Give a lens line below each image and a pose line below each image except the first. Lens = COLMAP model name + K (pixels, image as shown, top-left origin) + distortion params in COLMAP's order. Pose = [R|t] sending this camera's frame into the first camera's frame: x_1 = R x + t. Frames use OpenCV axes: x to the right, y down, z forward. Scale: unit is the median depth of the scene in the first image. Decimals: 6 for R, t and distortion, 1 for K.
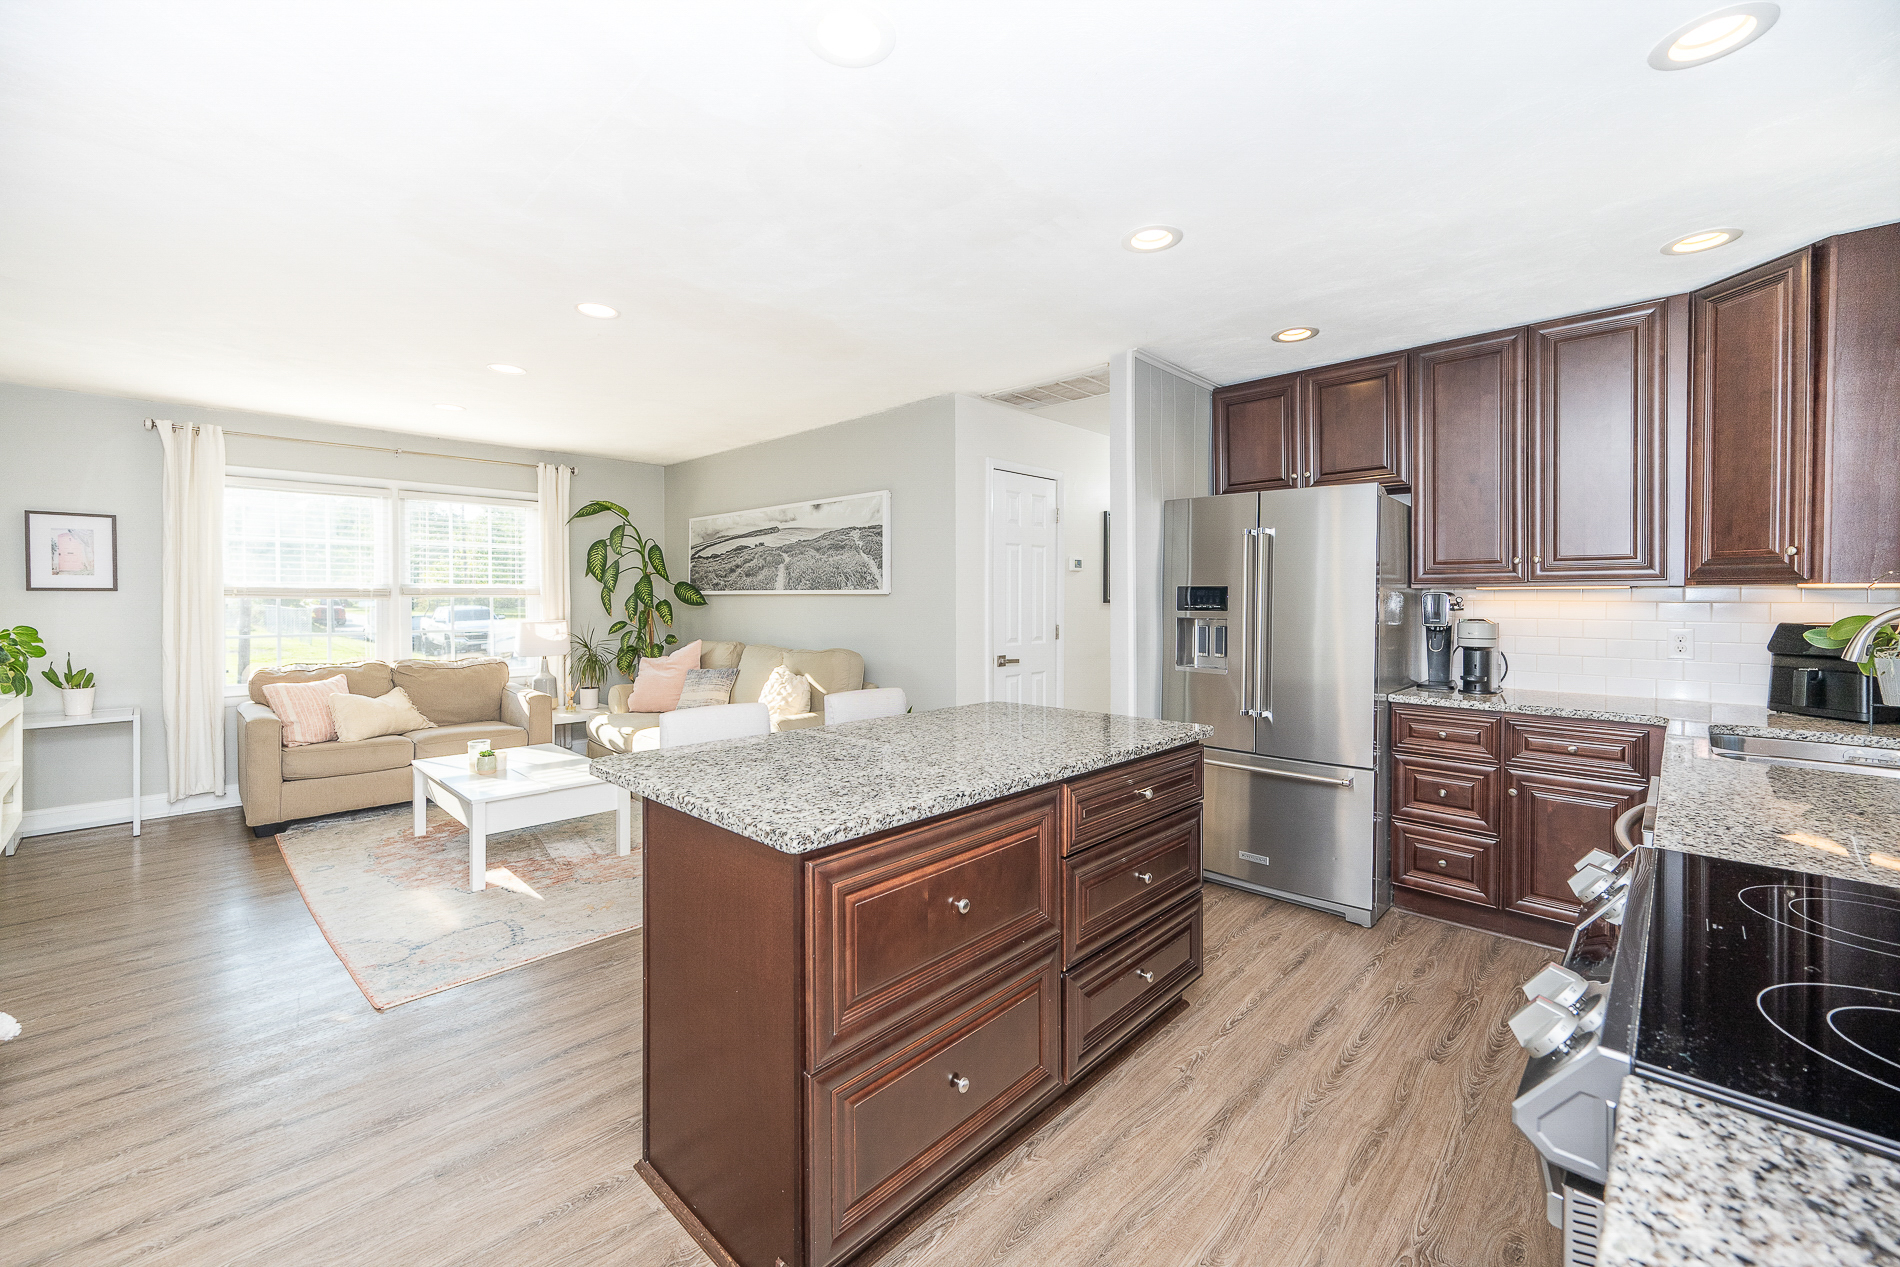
lens RADIAL K [[756.0, 0, 962.3], [0, 756.0, 602.5], [0, 0, 1]] dist [0.000442, -0.000002]
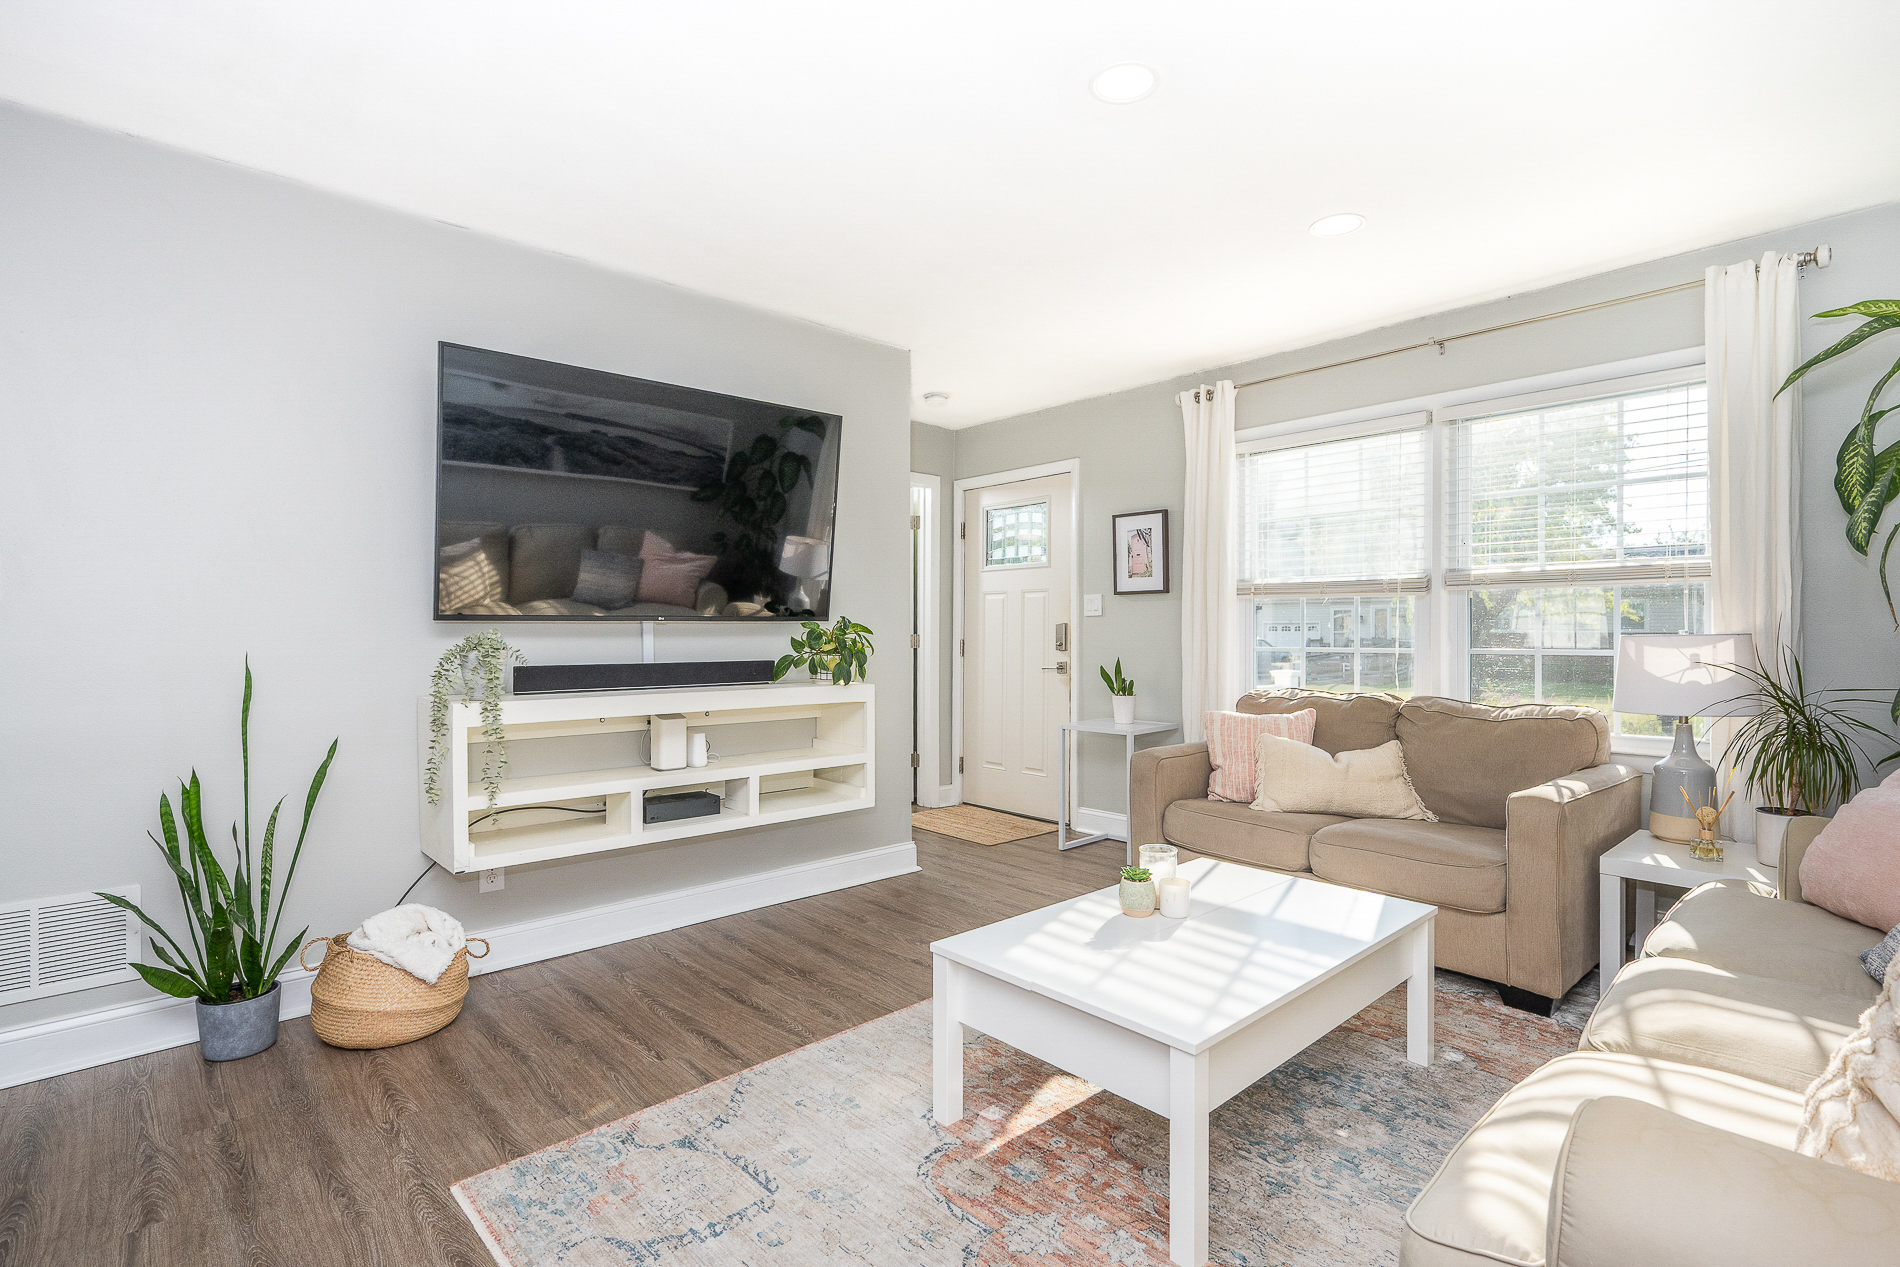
lens RADIAL K [[898.6, 0, 945.7], [0, 898.6, 640.1], [0, 0, 1]] dist [-0.052016, 0.039830]
pose [[-0.083530, 0.009379, -0.996461, -0.025308], [-0.005978, 0.999933, 0.009913, 0.032156], [0.996487, 0.006785, -0.083468, 0.821706]]
